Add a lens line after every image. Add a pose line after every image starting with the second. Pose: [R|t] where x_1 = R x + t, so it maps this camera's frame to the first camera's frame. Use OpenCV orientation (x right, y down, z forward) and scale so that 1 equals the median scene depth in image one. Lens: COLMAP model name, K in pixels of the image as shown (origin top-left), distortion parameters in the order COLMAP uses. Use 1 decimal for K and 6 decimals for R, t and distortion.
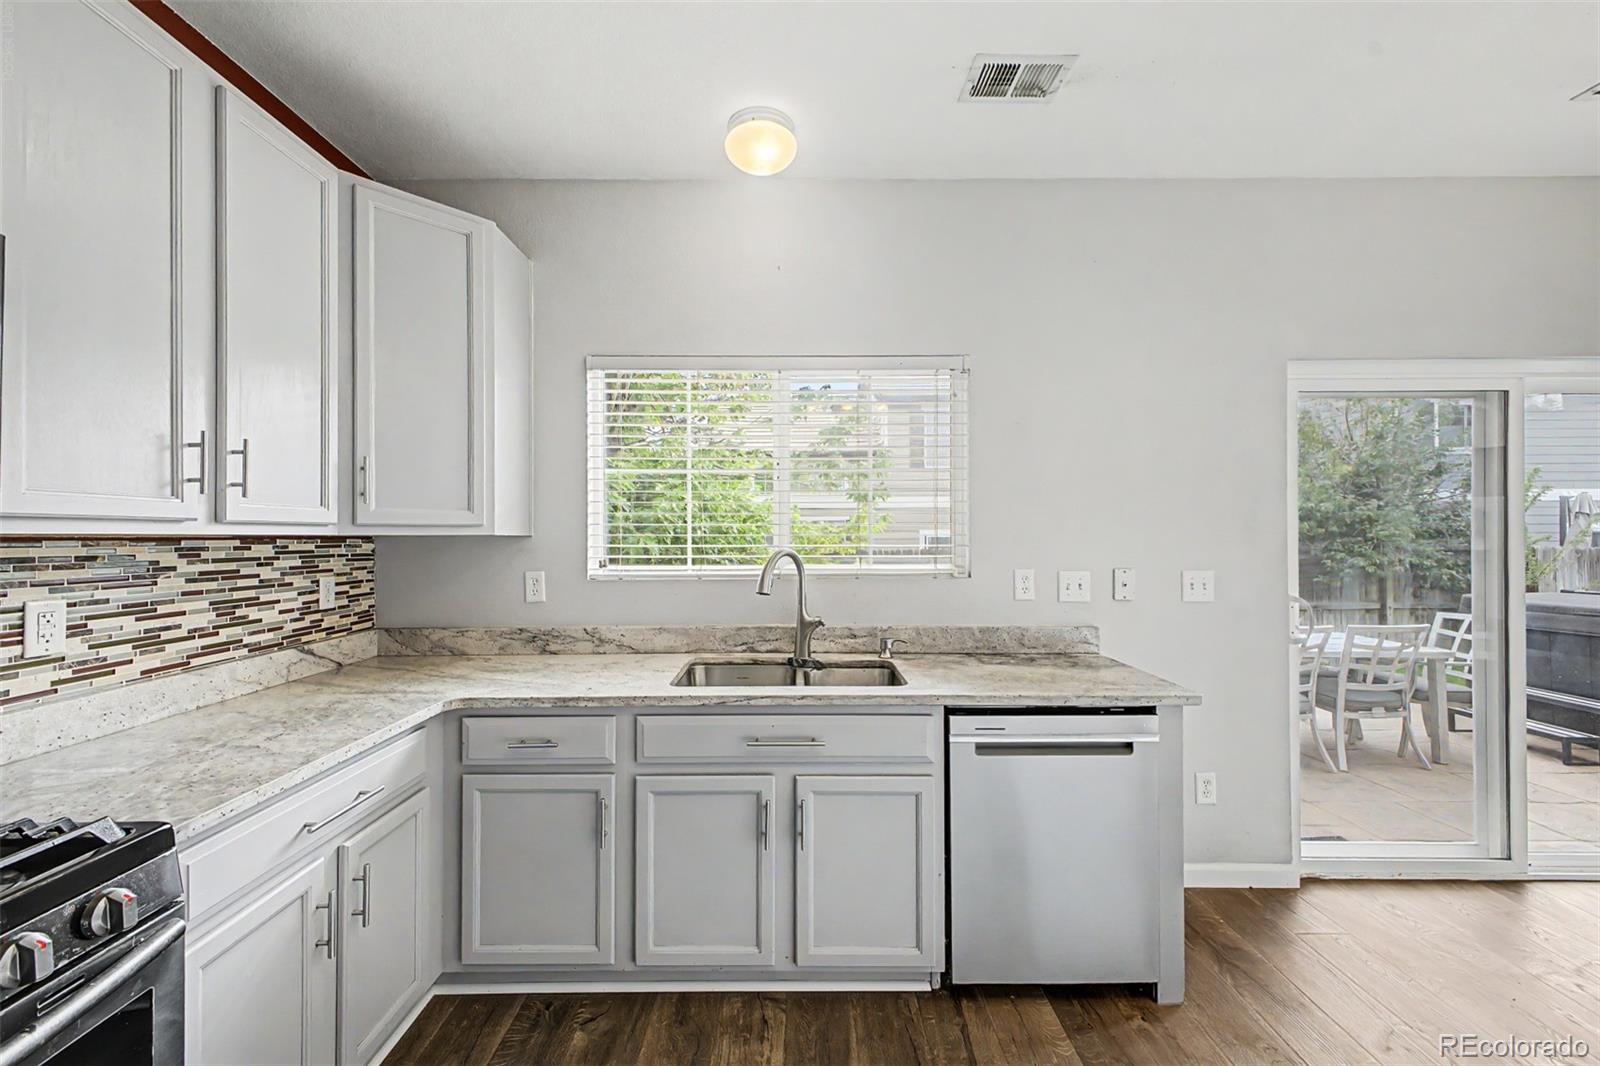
lens RADIAL K [[617.3, 0, 800.0], [0, 617.3, 533.0], [0, 0, 1]] dist [0.023084, -0.000021]
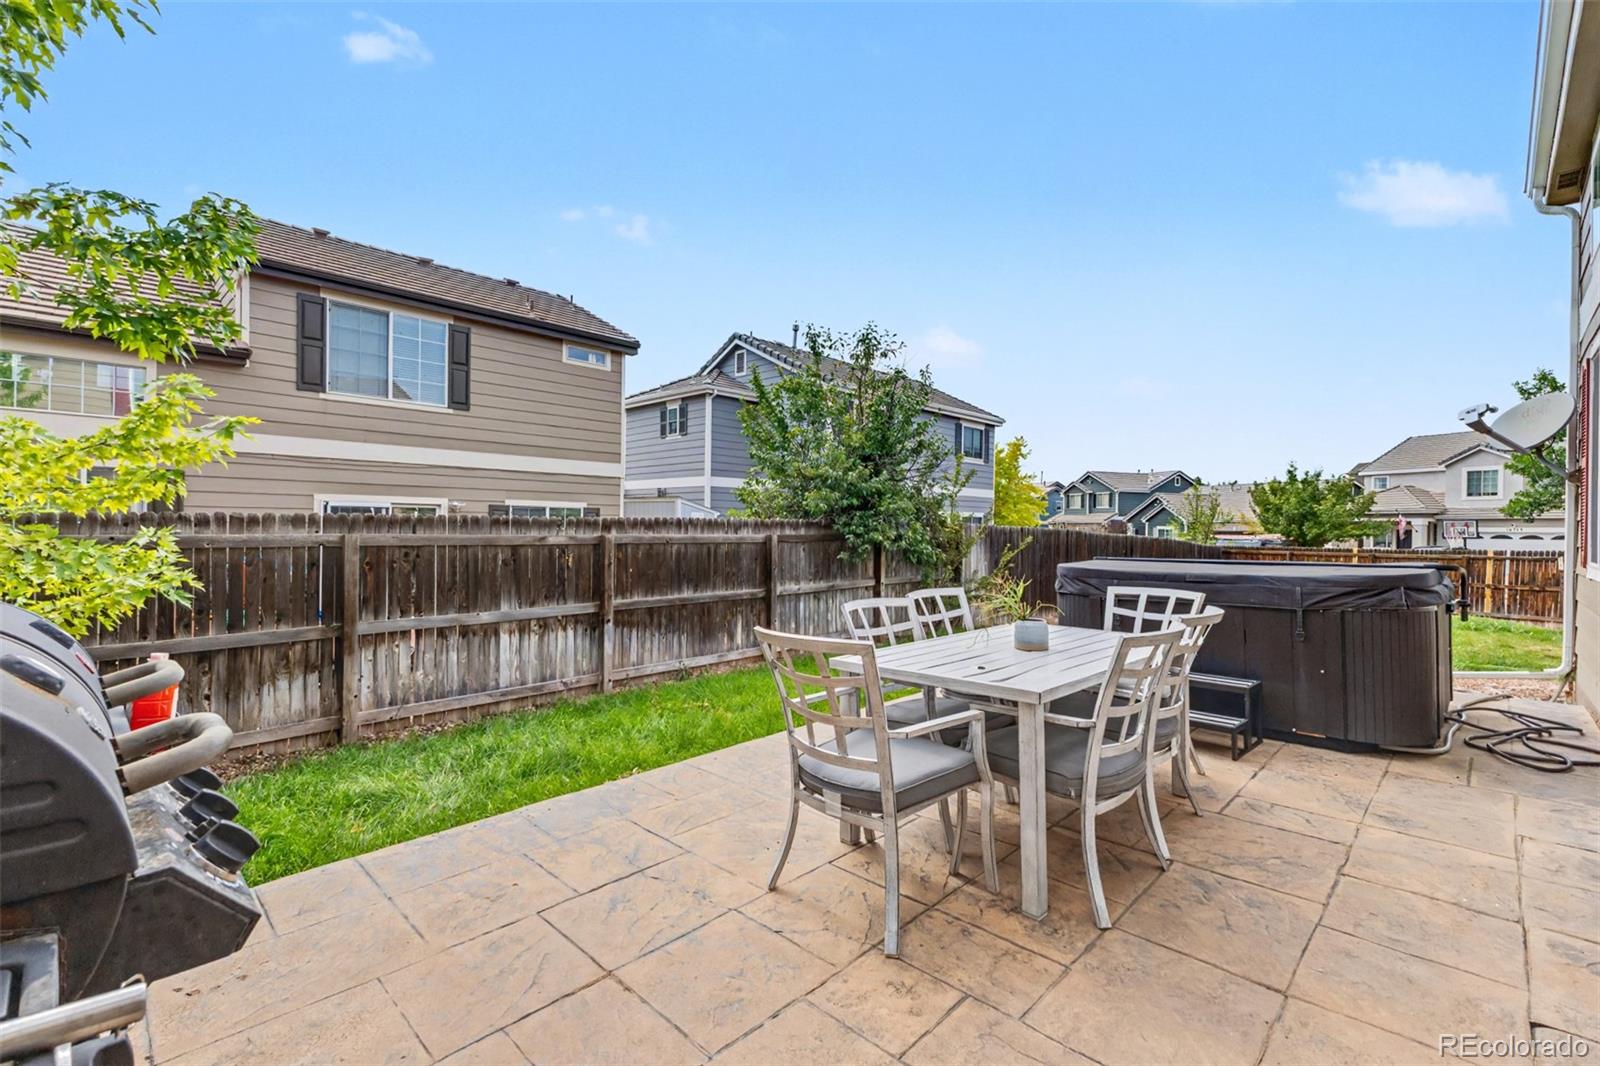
lens RADIAL K [[701.6, 0, 800.0], [0, 701.6, 533.0], [0, 0, 1]] dist [0.011137, -0.000358]
pose [[0.698410, 0.004108, 0.715686, 0.057355], [-0.020076, 0.999702, 0.013853, 0.027028], [-0.715416, -0.024043, 0.698285, 0.334624]]
